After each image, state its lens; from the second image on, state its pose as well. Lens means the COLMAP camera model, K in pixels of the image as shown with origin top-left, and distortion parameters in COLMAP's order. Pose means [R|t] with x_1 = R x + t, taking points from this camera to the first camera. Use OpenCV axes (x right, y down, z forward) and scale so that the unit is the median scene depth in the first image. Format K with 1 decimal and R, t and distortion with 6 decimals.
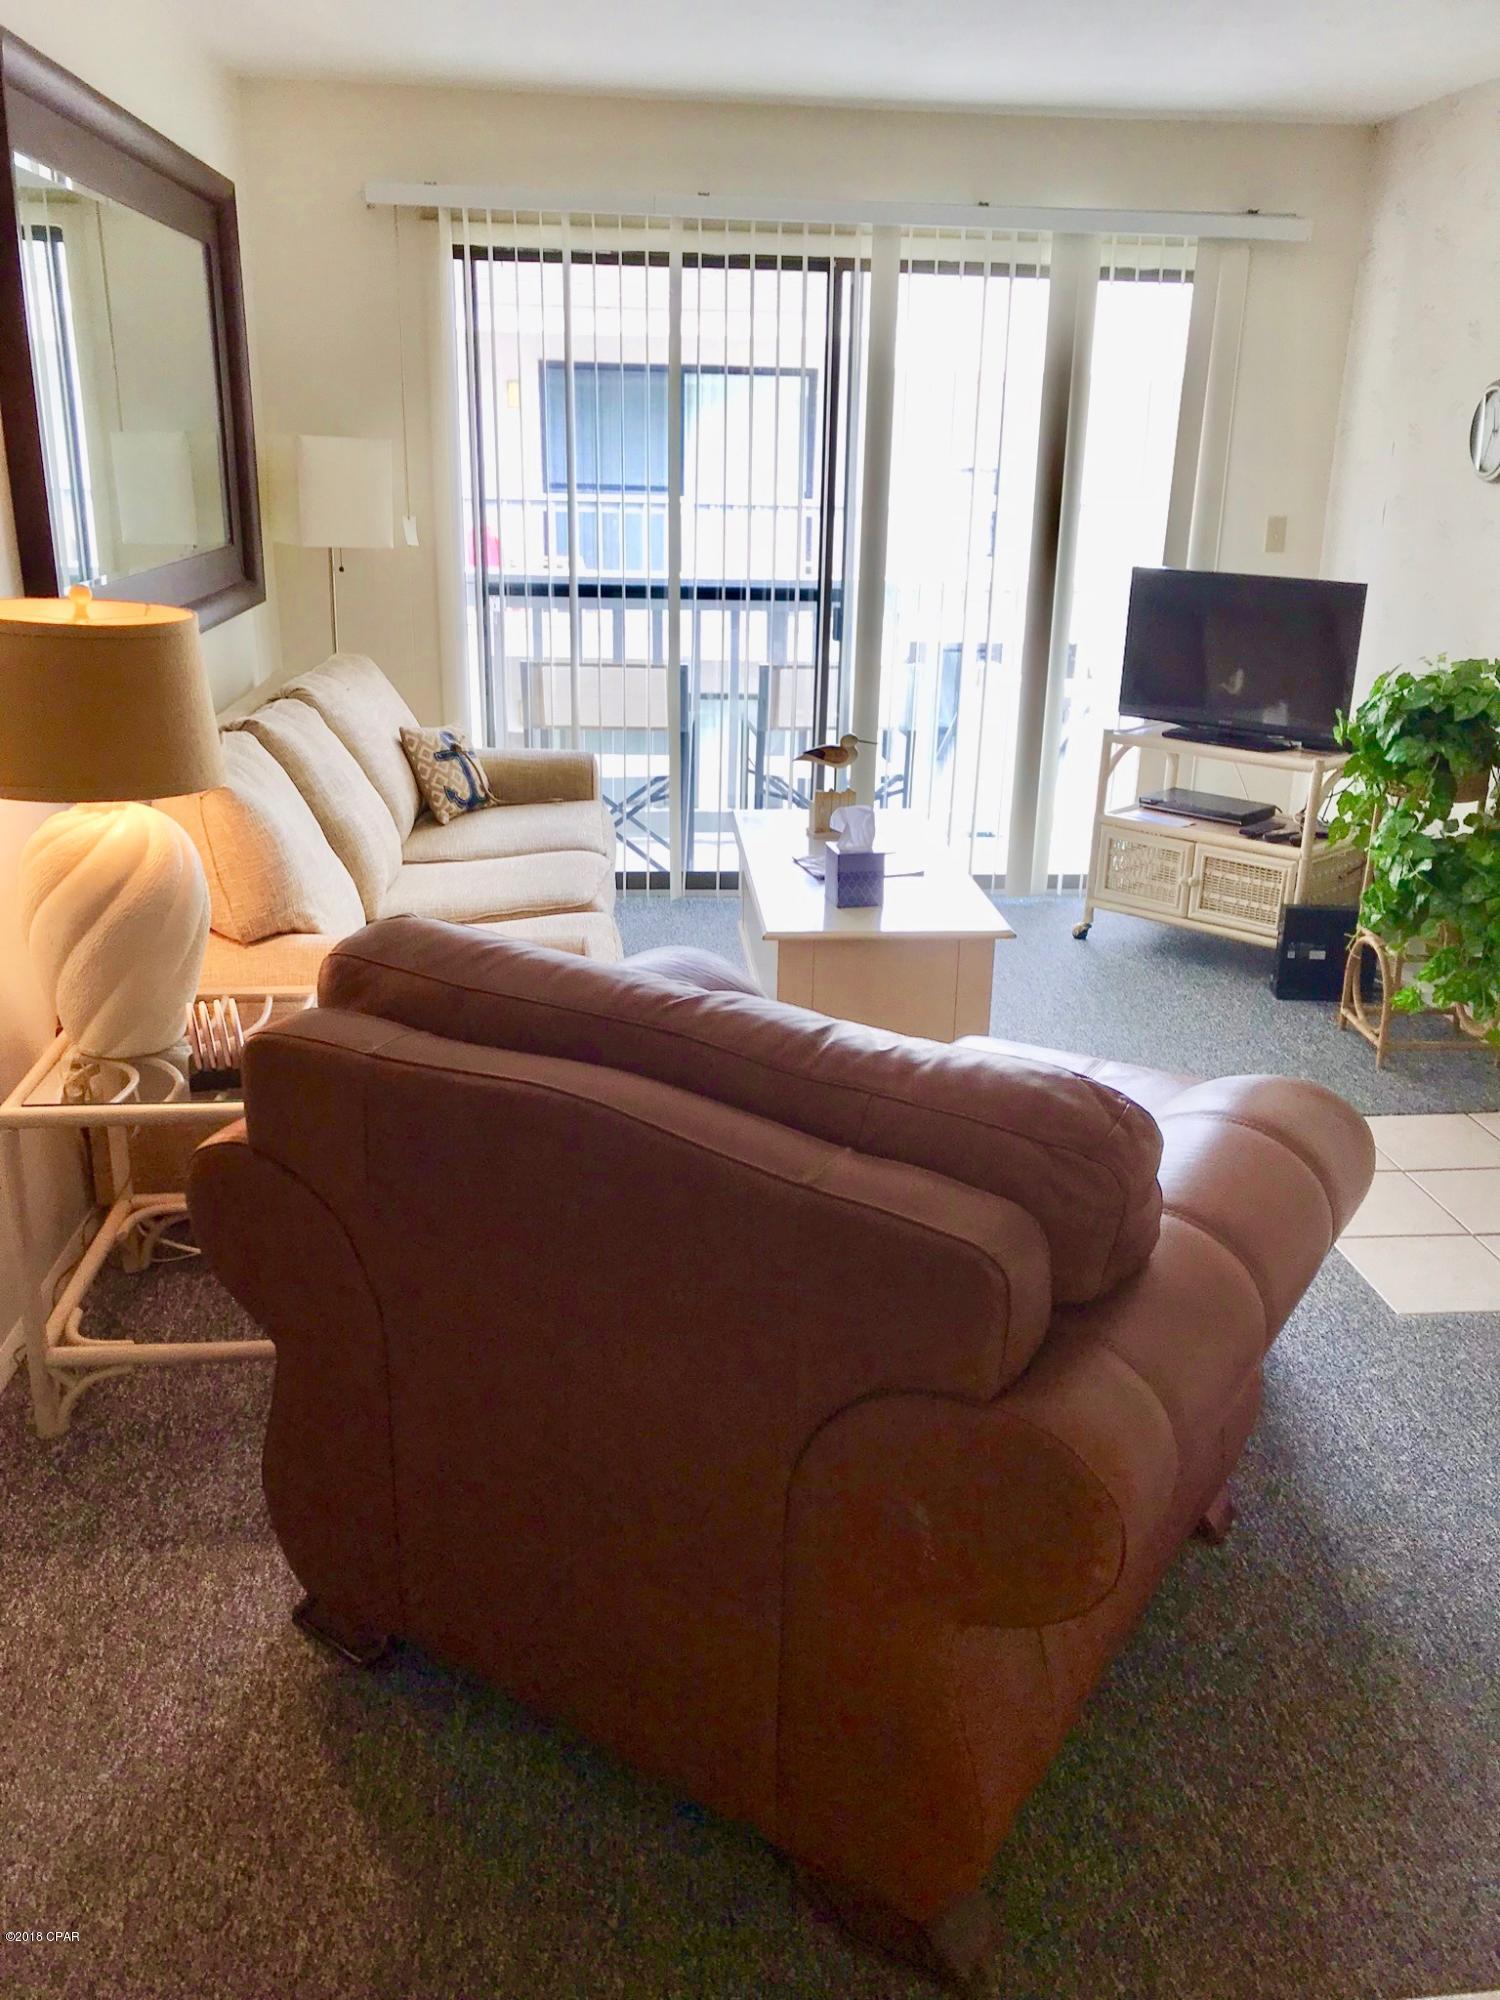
lens RADIAL K [[1662.9, 0, 750.0], [0, 1662.9, 1000.0], [0, 0, 1]] dist [-0.033890, 0.147064]
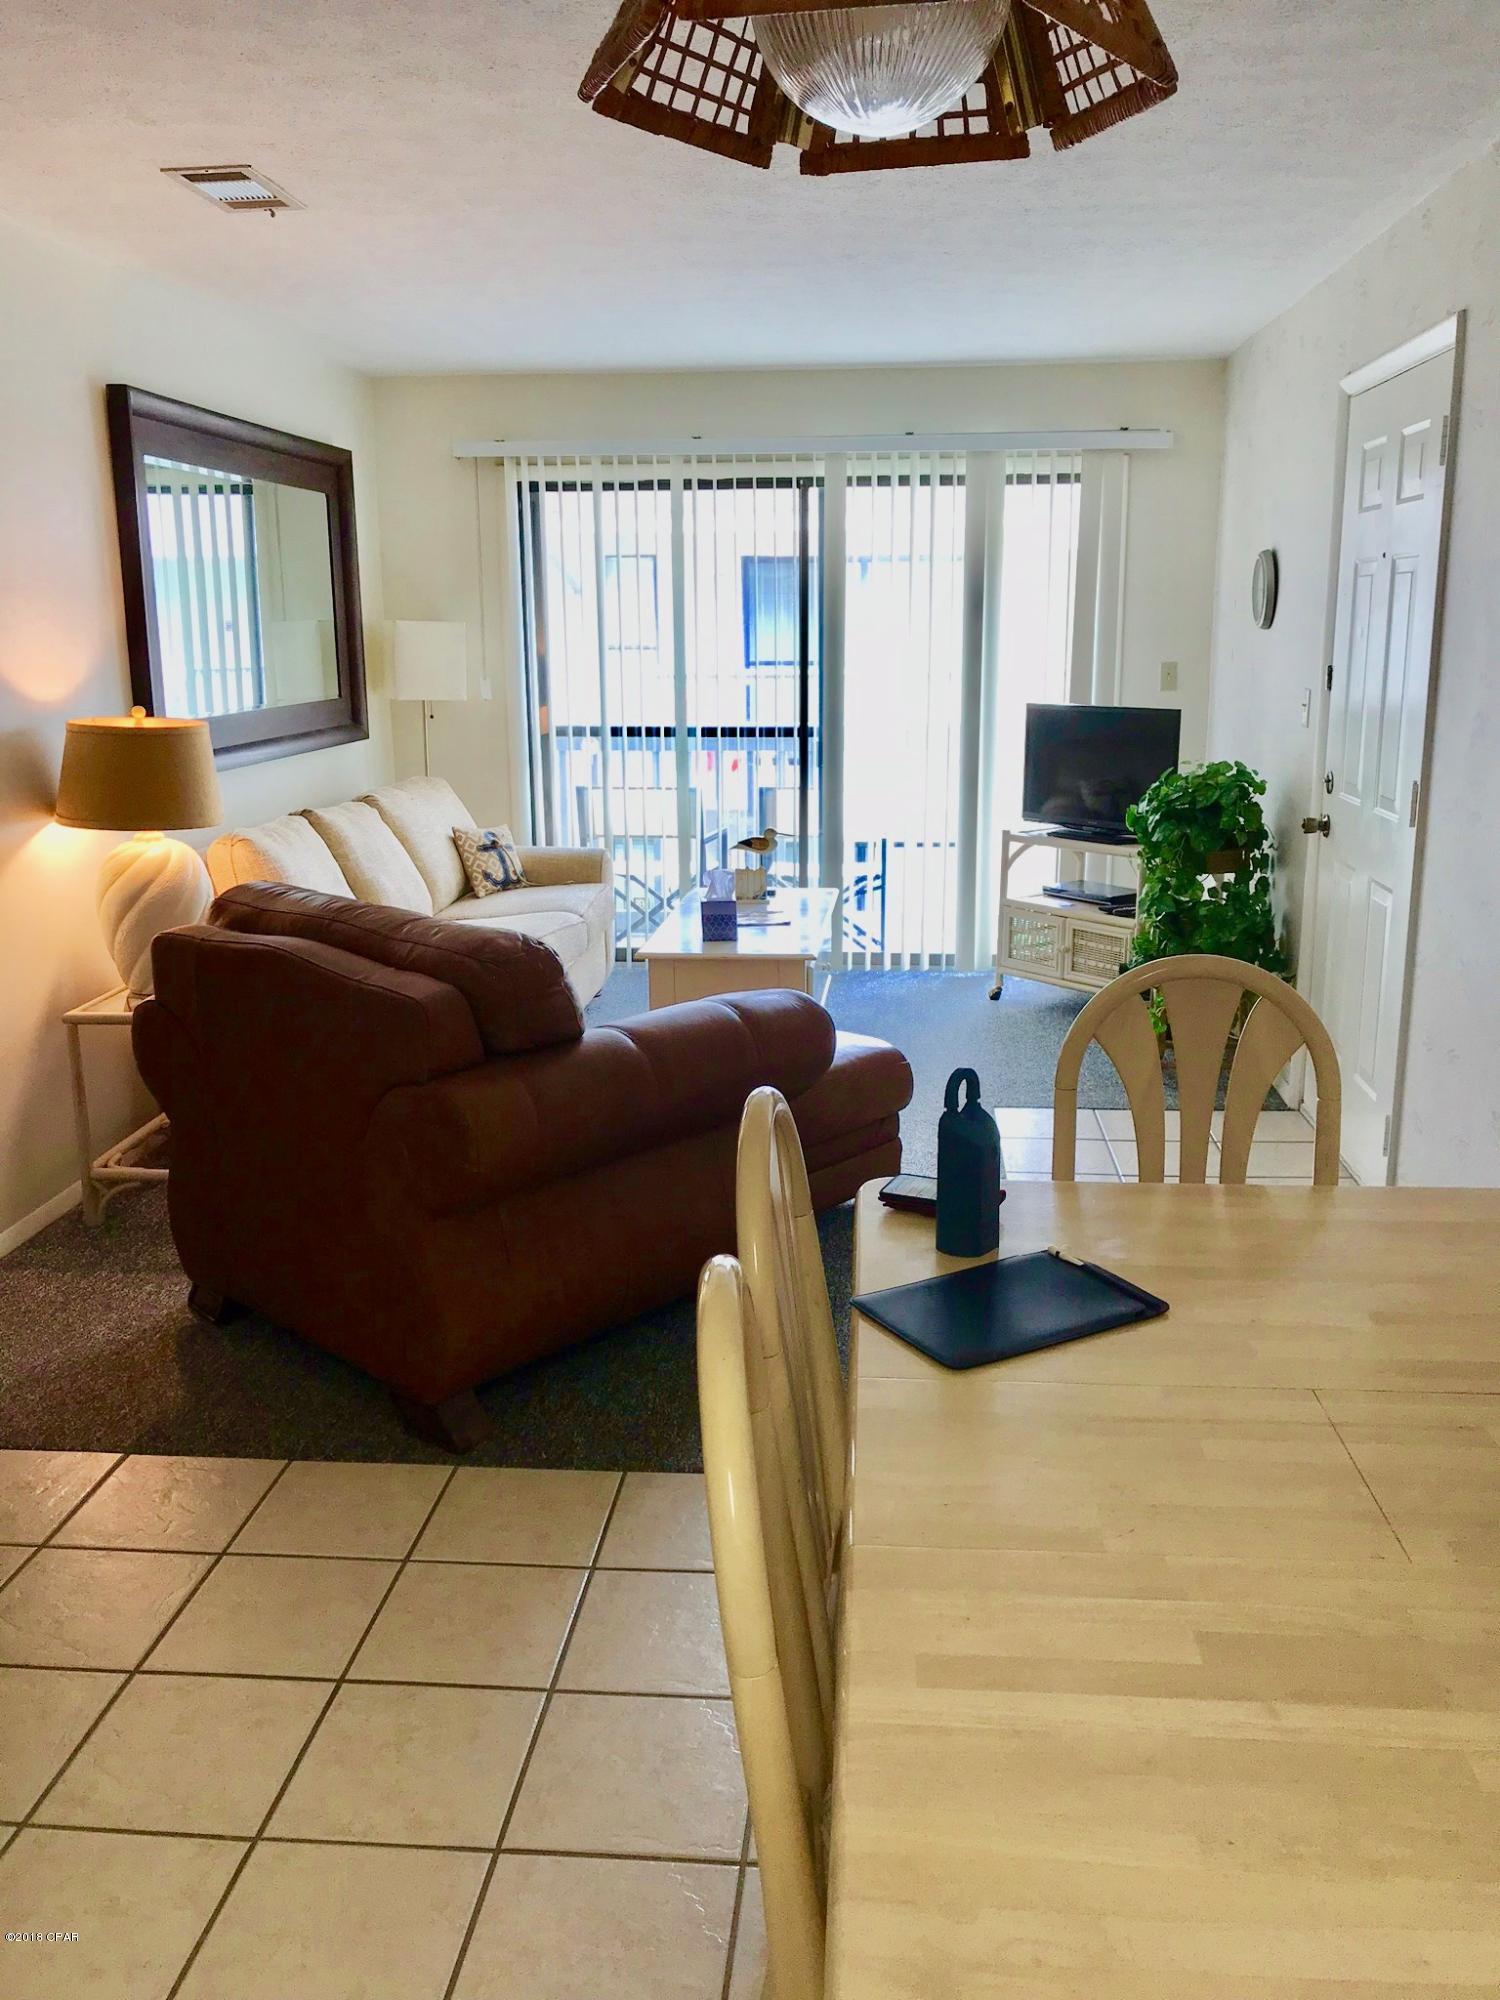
lens RADIAL K [[1661.5, 0, 763.3], [0, 1661.5, 1012.0], [0, 0, 1]] dist [0.156707, -0.356807]
pose [[0.982410, 0.013493, -0.186247, 0.282817], [-0.031507, 0.995064, -0.094103, 0.103239], [0.184058, 0.098316, 0.977986, -0.272942]]
